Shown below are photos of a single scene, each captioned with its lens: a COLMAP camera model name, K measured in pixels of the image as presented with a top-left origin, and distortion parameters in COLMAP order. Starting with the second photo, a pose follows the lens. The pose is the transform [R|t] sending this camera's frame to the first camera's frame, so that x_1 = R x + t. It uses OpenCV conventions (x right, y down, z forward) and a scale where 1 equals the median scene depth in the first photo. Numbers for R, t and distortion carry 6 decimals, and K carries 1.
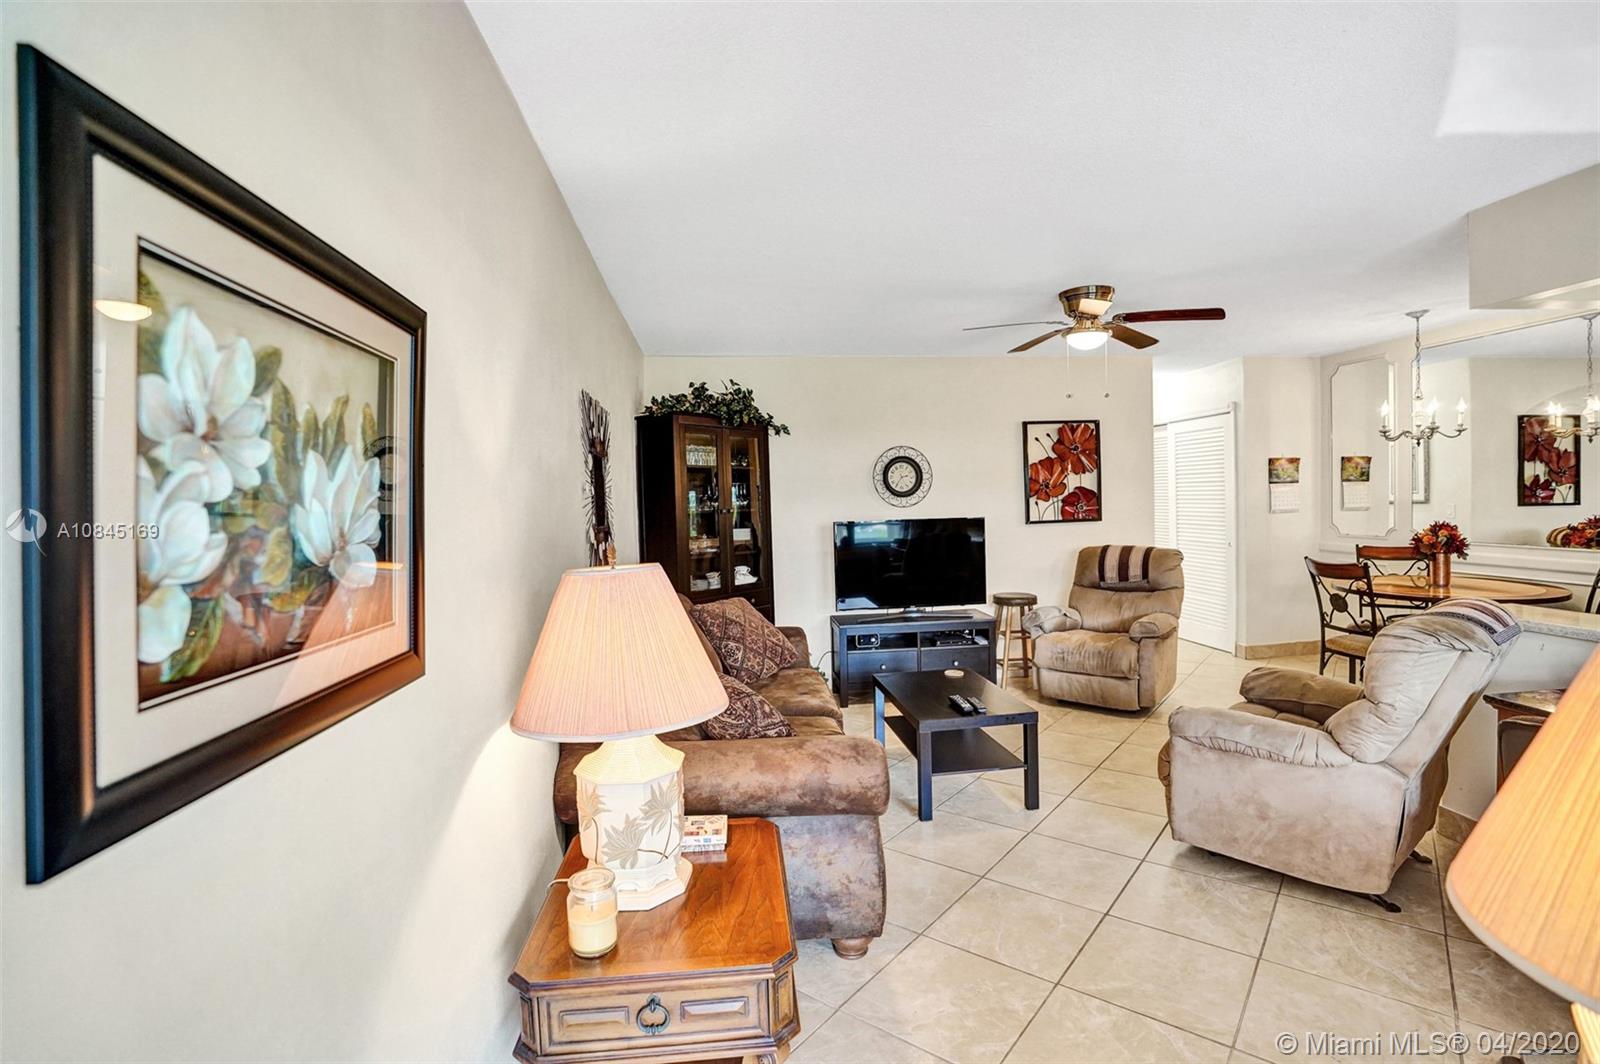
lens RADIAL K [[747.6, 0, 810.7], [0, 747.6, 525.6], [0, 0, 1]] dist [-0.066057, 0.027501]
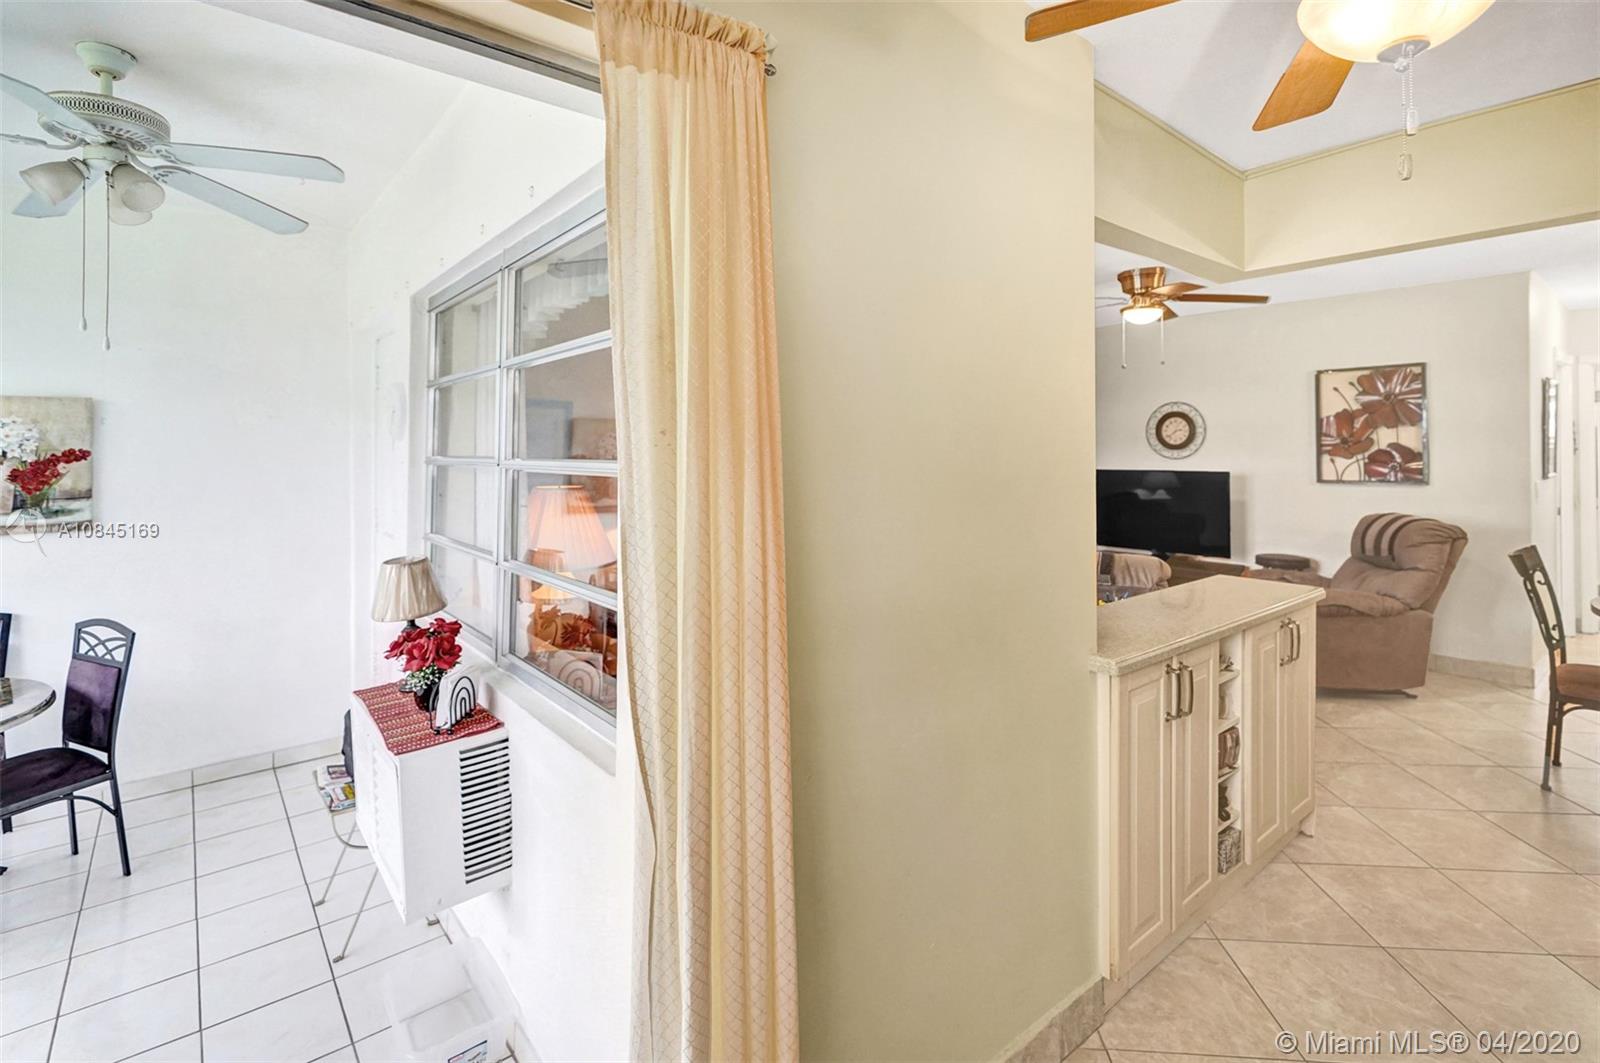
lens RADIAL K [[747.6, 0, 810.7], [0, 747.6, 525.1], [0, 0, 1]] dist [-0.066057, 0.027501]
pose [[0.542601, 0.107409, -0.833095, 0.817145], [-0.038868, 0.993939, 0.102831, -0.021305], [0.839091, -0.023415, 0.543487, -0.017479]]
